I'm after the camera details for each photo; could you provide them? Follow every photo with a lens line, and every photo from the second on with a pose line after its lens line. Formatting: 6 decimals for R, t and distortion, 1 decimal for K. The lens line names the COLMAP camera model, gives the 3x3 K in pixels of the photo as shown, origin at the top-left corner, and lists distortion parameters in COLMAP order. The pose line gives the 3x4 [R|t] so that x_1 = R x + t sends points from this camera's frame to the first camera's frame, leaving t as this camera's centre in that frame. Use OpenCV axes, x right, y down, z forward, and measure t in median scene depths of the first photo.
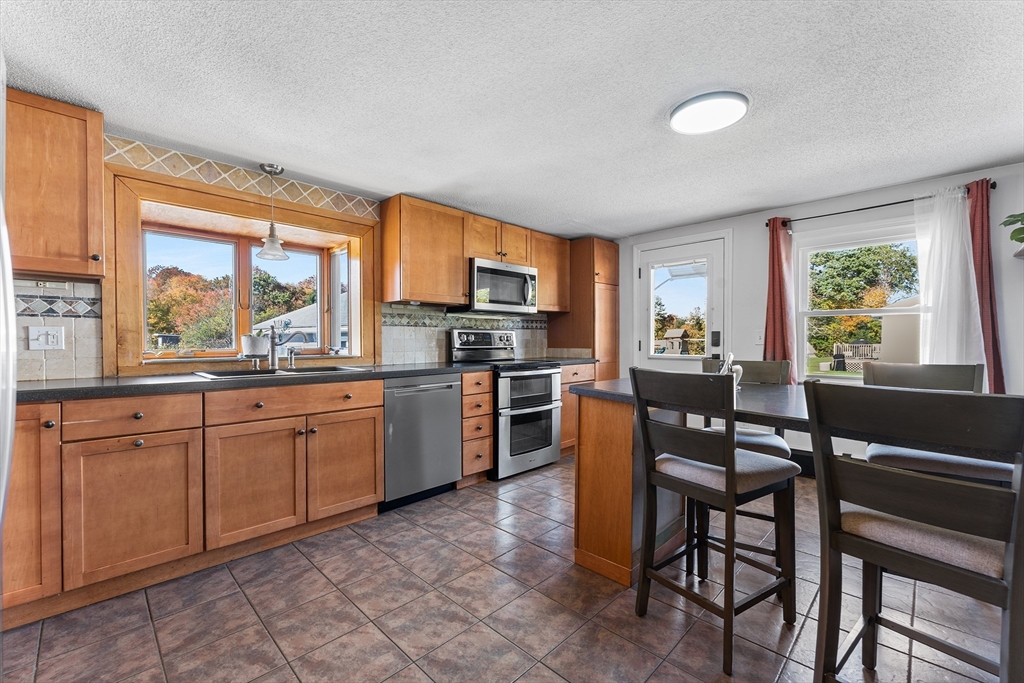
lens RADIAL K [[422.8, 0, 510.7], [0, 422.8, 345.8], [0, 0, 1]] dist [0.000086, -0.000030]
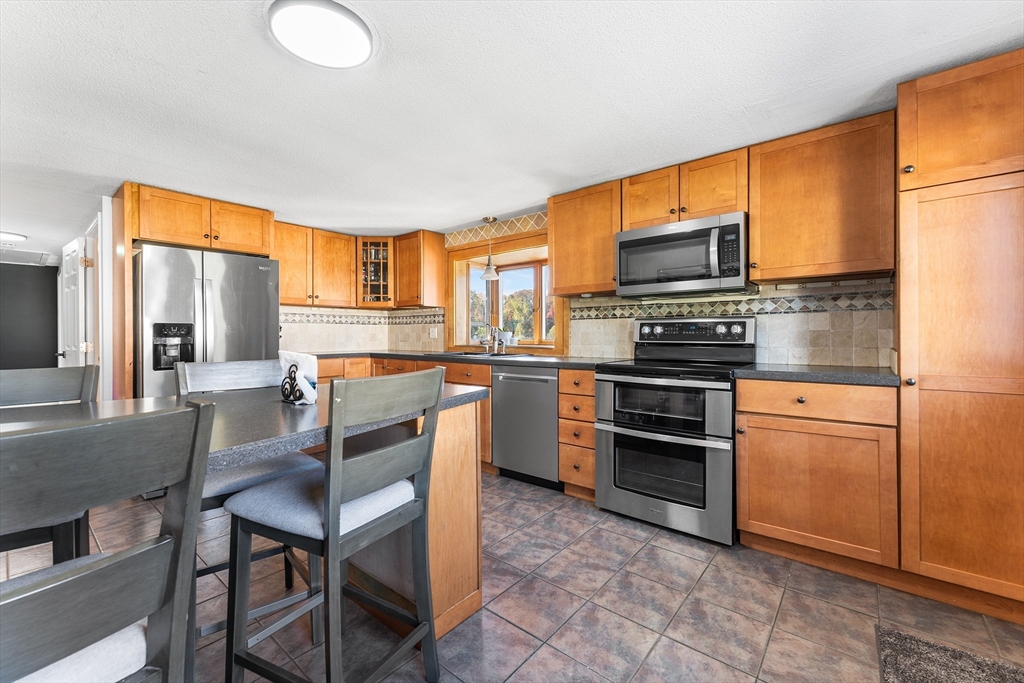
lens RADIAL K [[425.6, 0, 512.8], [0, 425.6, 335.4], [0, 0, 1]] dist [0.000728, -0.000034]
pose [[0.082334, 0.004736, -0.996594, 0.731826], [-0.007913, 0.999960, 0.004098, -0.011028], [0.996573, 0.007549, 0.082368, 0.741073]]
